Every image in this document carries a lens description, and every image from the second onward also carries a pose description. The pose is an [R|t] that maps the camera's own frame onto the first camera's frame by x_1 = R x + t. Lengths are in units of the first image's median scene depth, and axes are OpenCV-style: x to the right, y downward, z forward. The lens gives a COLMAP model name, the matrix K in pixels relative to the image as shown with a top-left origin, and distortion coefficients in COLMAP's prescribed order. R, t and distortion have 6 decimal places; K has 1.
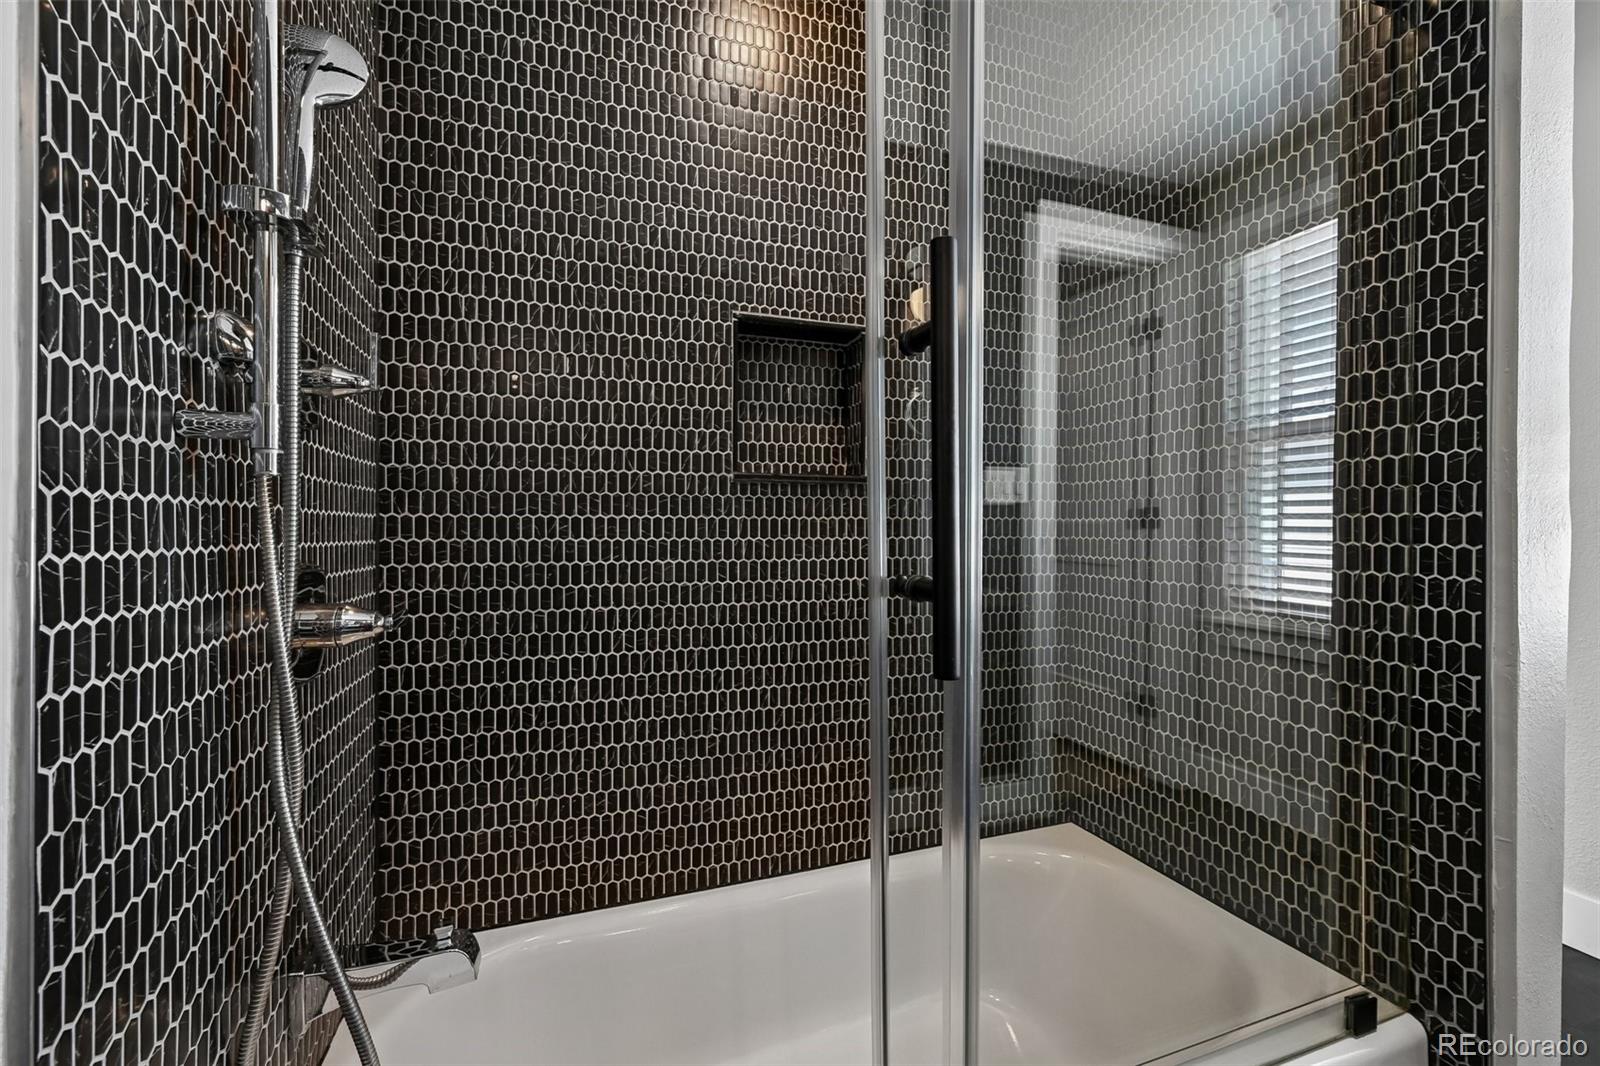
lens RADIAL K [[674.2, 0, 801.9], [0, 674.2, 524.5], [0, 0, 1]] dist [0.001234, 0.000089]
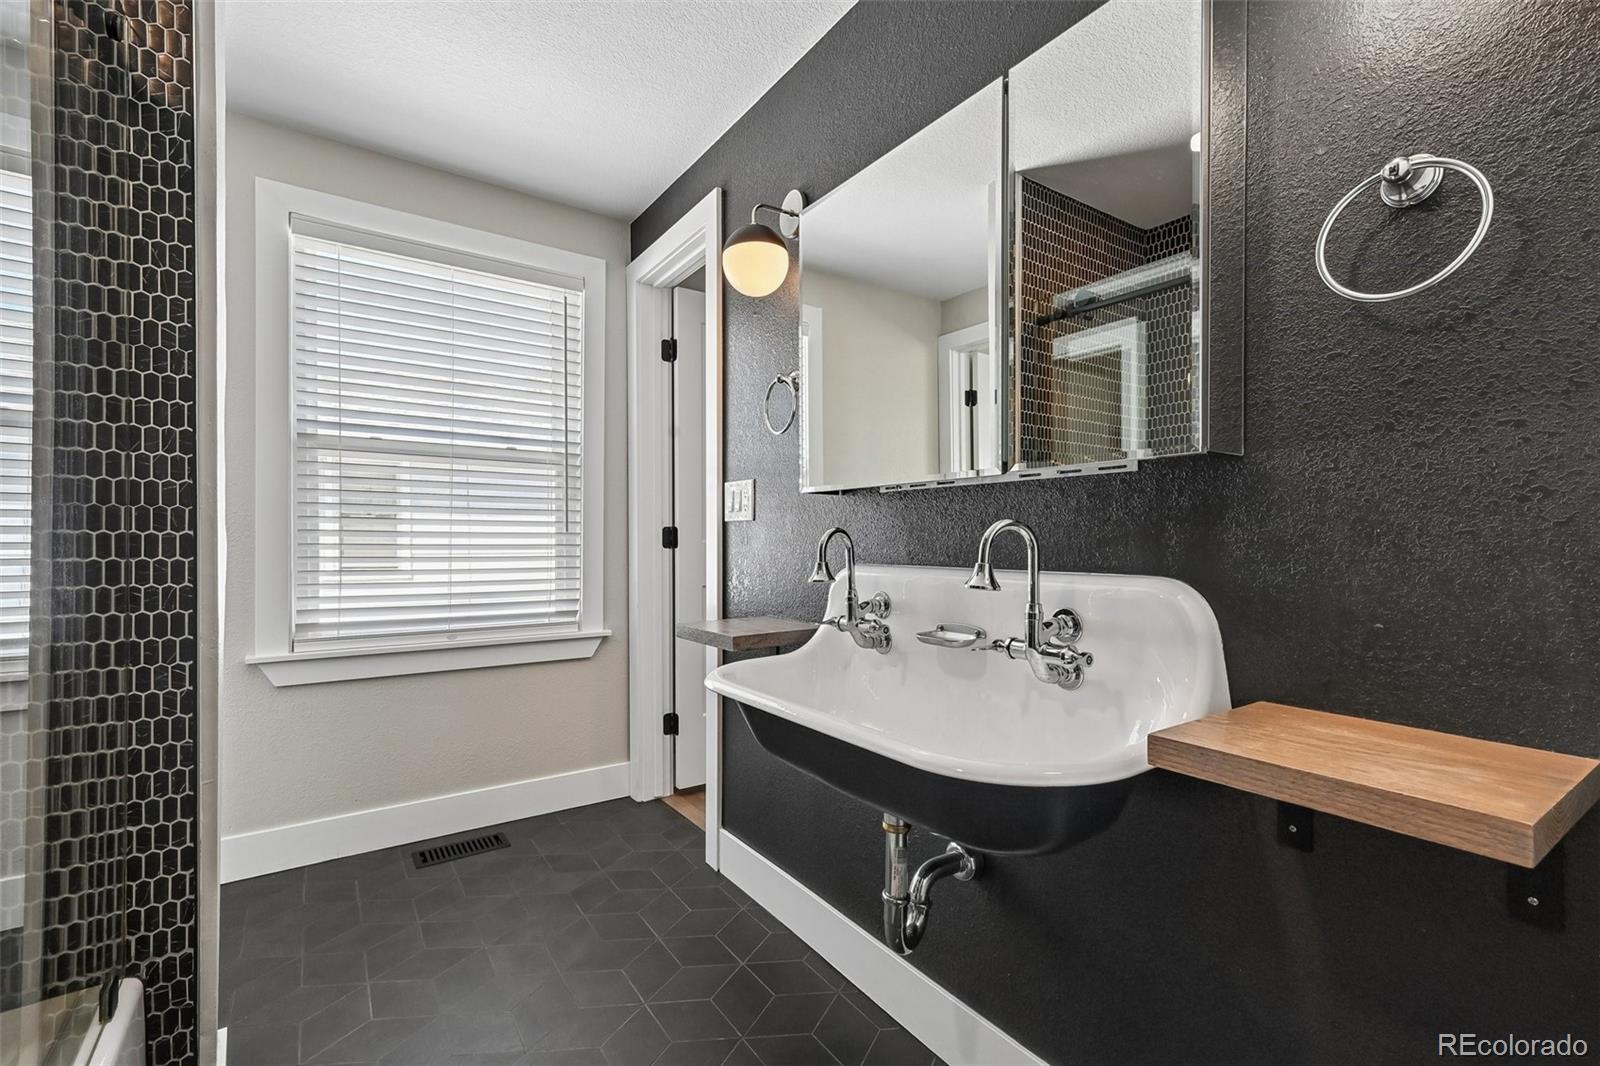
lens RADIAL K [[695.7, 0, 800.0], [0, 695.7, 533.0], [0, 0, 1]] dist [0.002437, 0.001051]
pose [[-0.257364, 0.003413, 0.966309, -0.513254], [-0.006639, 0.999964, -0.005301, -0.014490], [-0.966292, -0.007780, -0.257332, 0.222683]]
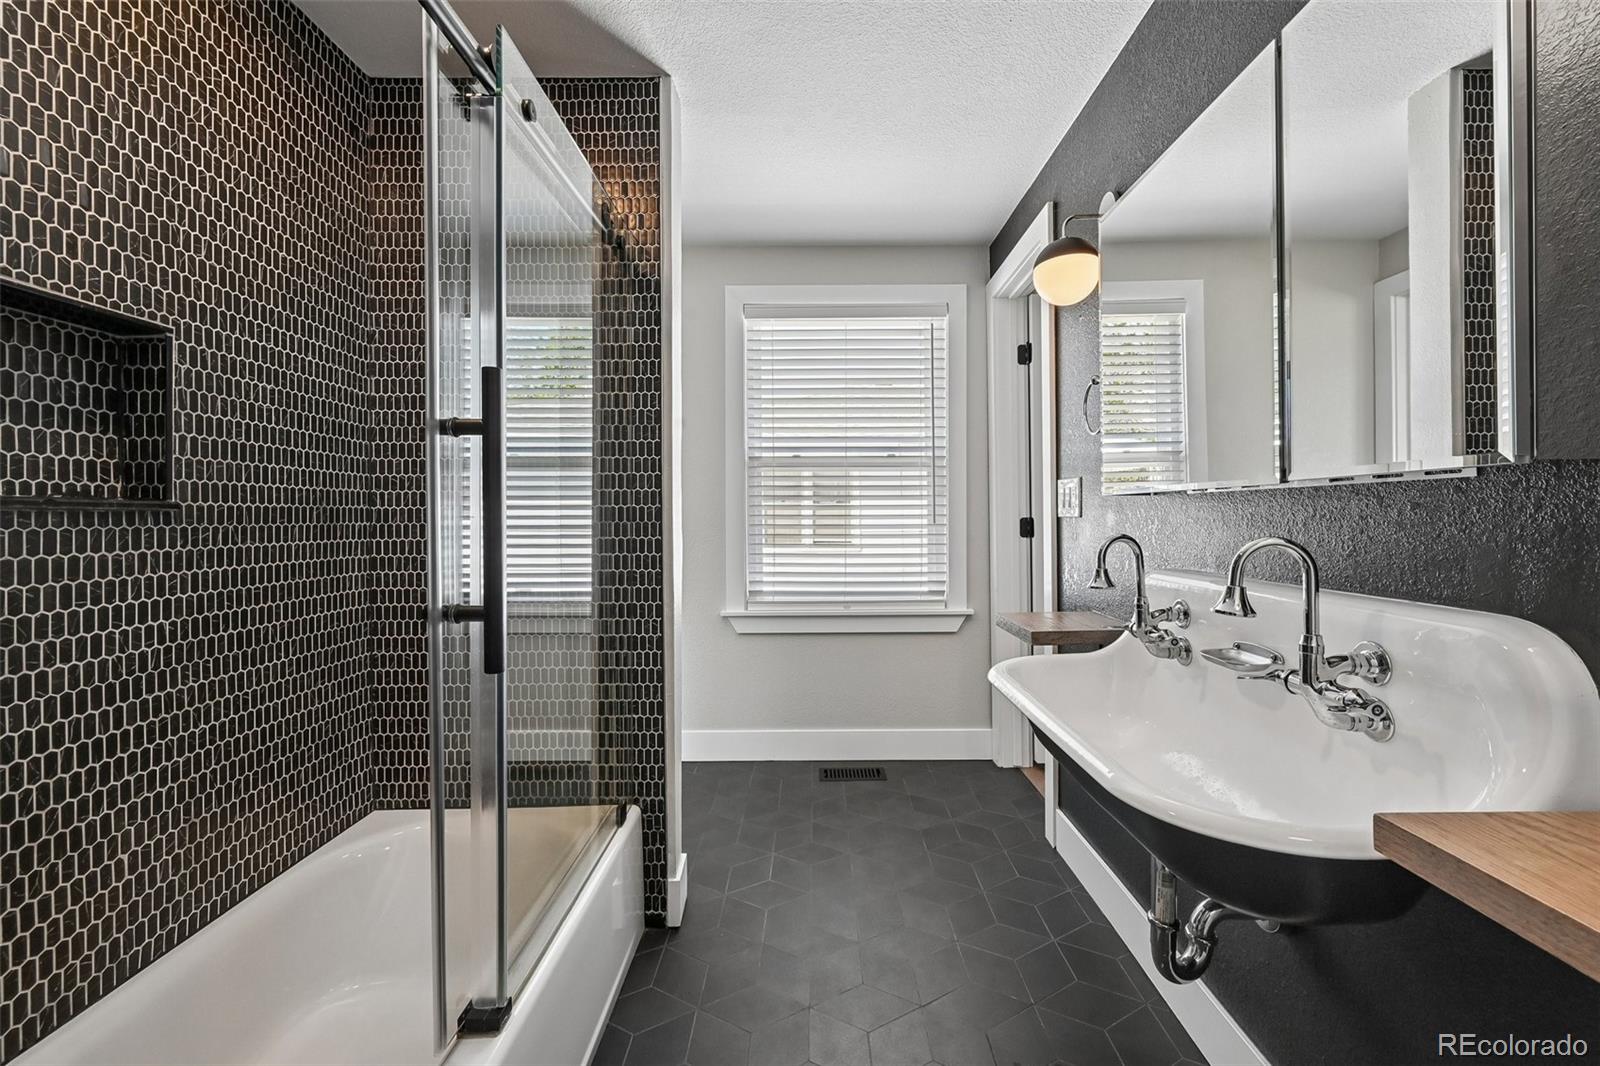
lens RADIAL K [[632.8, 0, 804.6], [0, 632.8, 507.5], [0, 0, 1]] dist [-0.010467, 0.000111]
pose [[0.339646, 0.008317, 0.940516, -0.594834], [0.005335, 0.999928, -0.010769, -0.078679], [-0.940538, 0.008675, 0.339577, -0.049478]]
